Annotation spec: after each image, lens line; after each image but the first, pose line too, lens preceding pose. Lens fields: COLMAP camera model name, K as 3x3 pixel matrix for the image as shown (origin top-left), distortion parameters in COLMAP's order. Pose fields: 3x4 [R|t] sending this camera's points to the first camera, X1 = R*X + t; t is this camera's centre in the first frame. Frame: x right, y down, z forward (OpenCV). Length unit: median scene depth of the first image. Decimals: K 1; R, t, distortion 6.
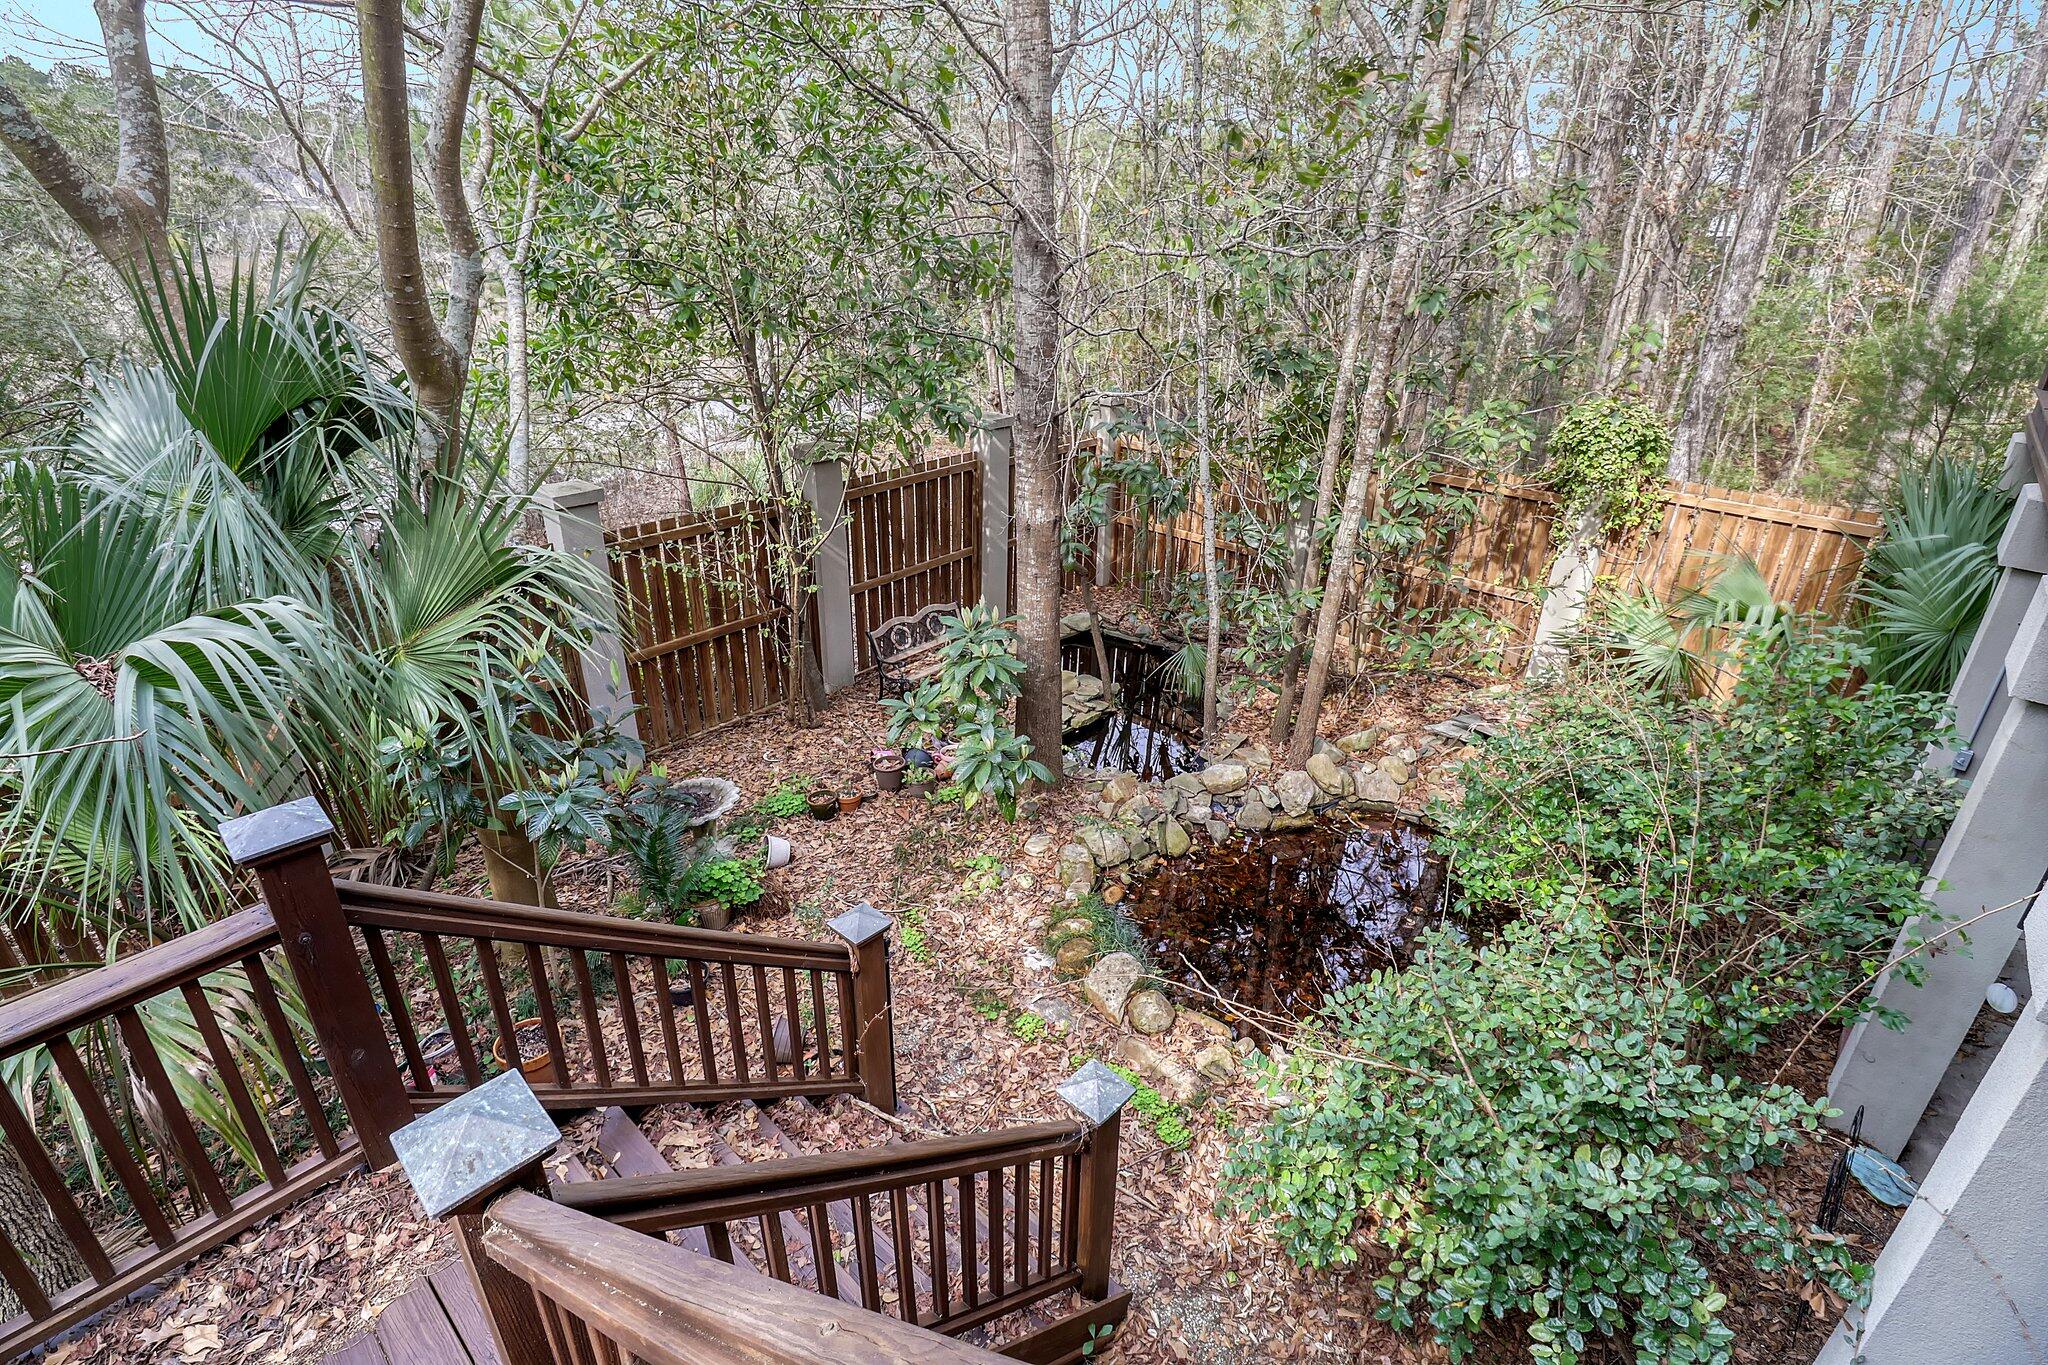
lens RADIAL K [[939.5, 0, 1039.5], [0, 939.5, 673.1], [0, 0, 1]] dist [-0.001123, -0.000047]
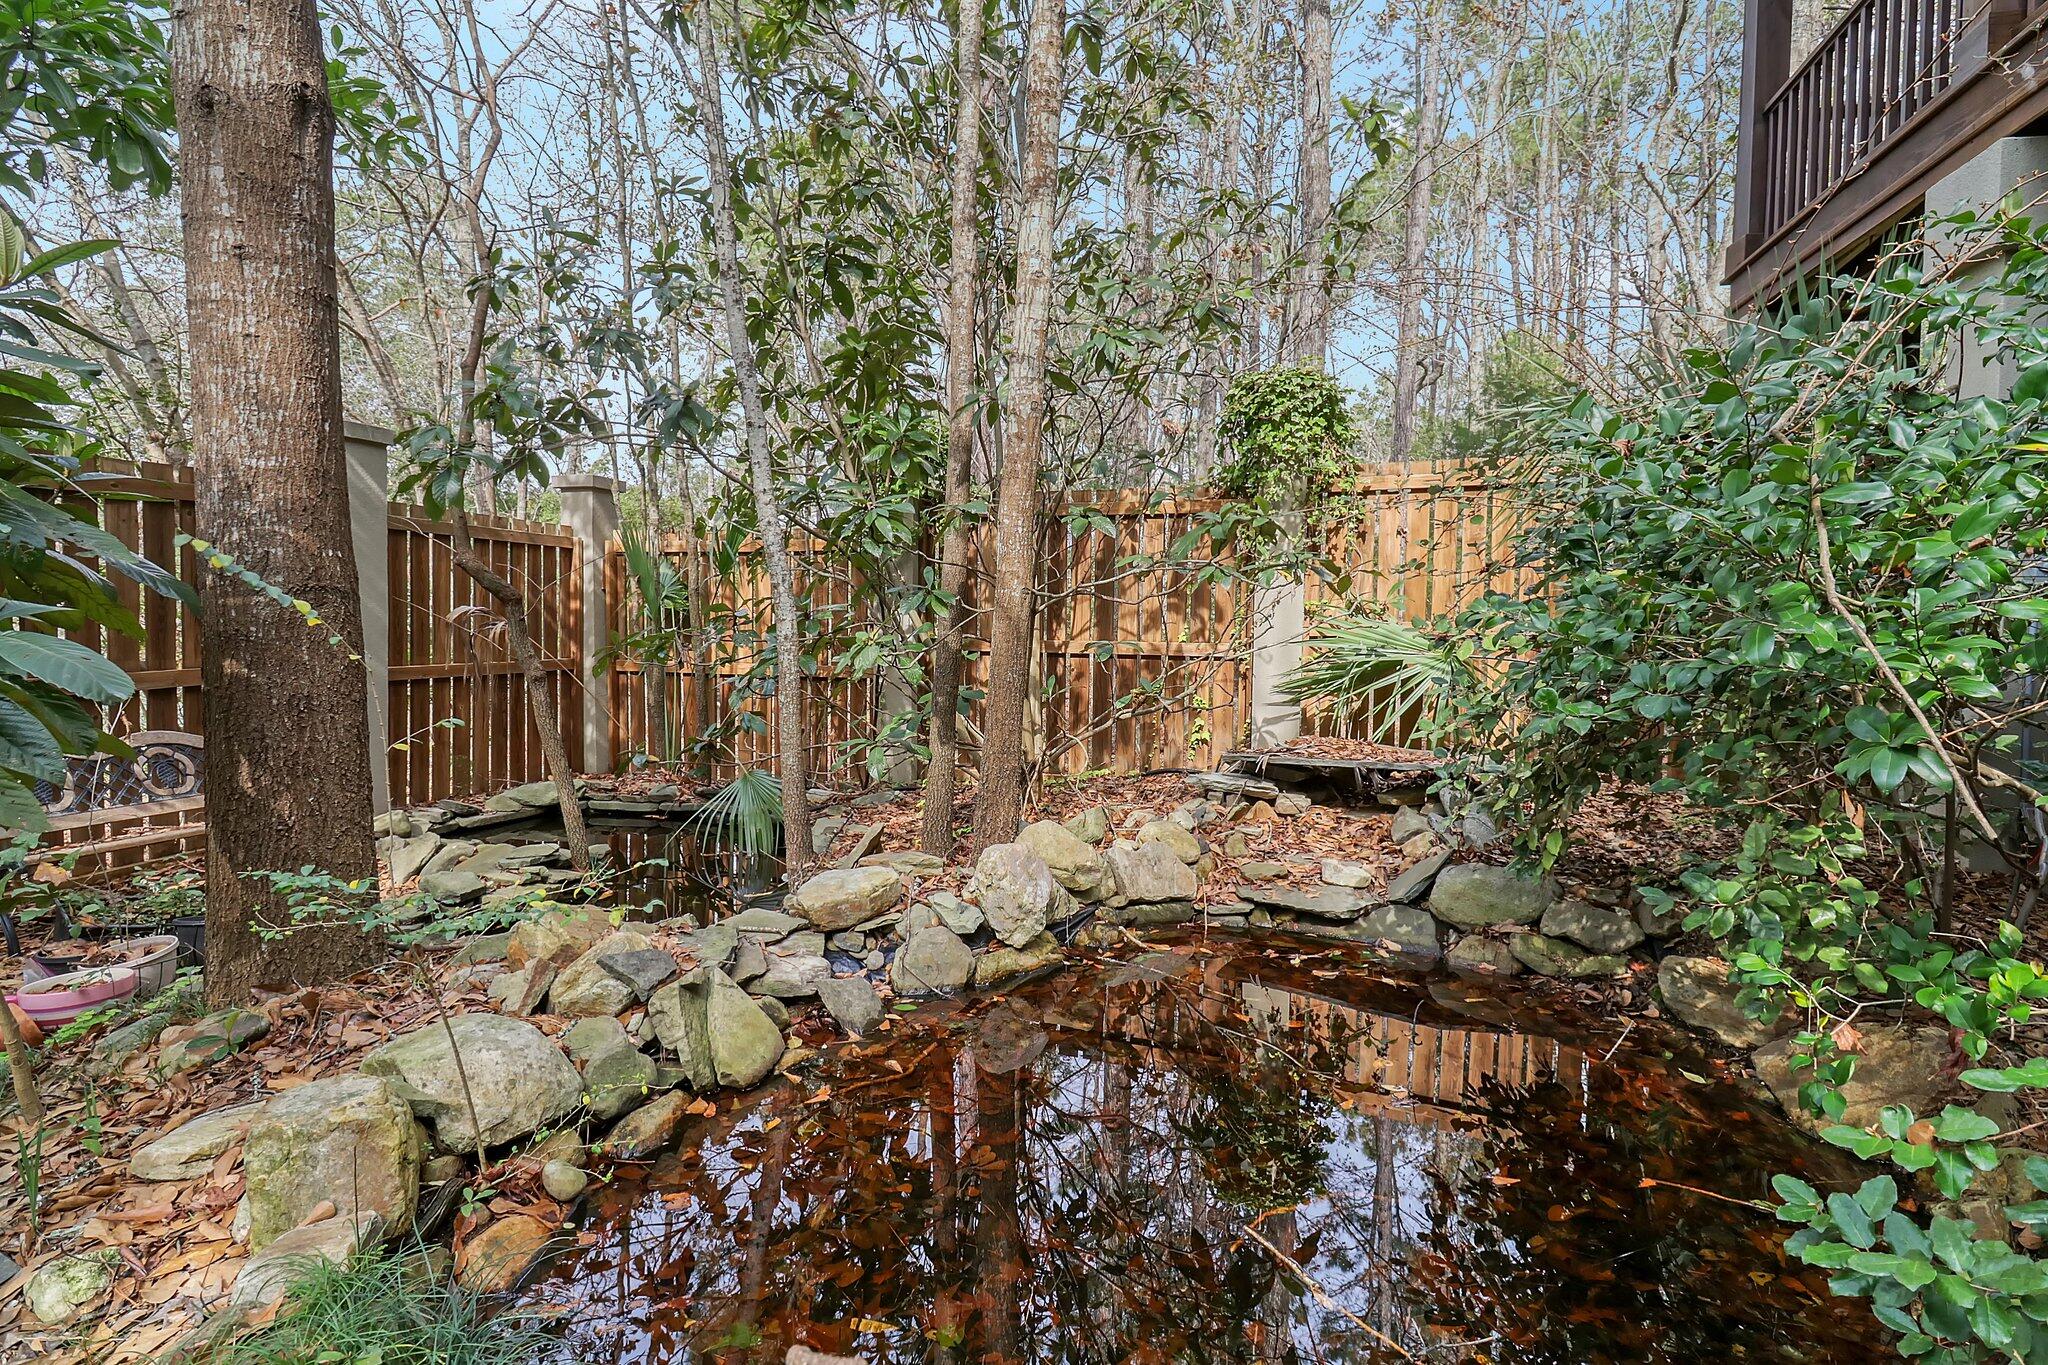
lens RADIAL K [[939.5, 0, 1039.5], [0, 939.5, 673.1], [0, 0, 1]] dist [-0.001123, -0.000047]
pose [[0.892389, -0.022925, 0.450684, 0.087742], [0.191254, 0.923792, -0.331709, 0.182460], [-0.408733, 0.382208, 0.828766, 0.594398]]
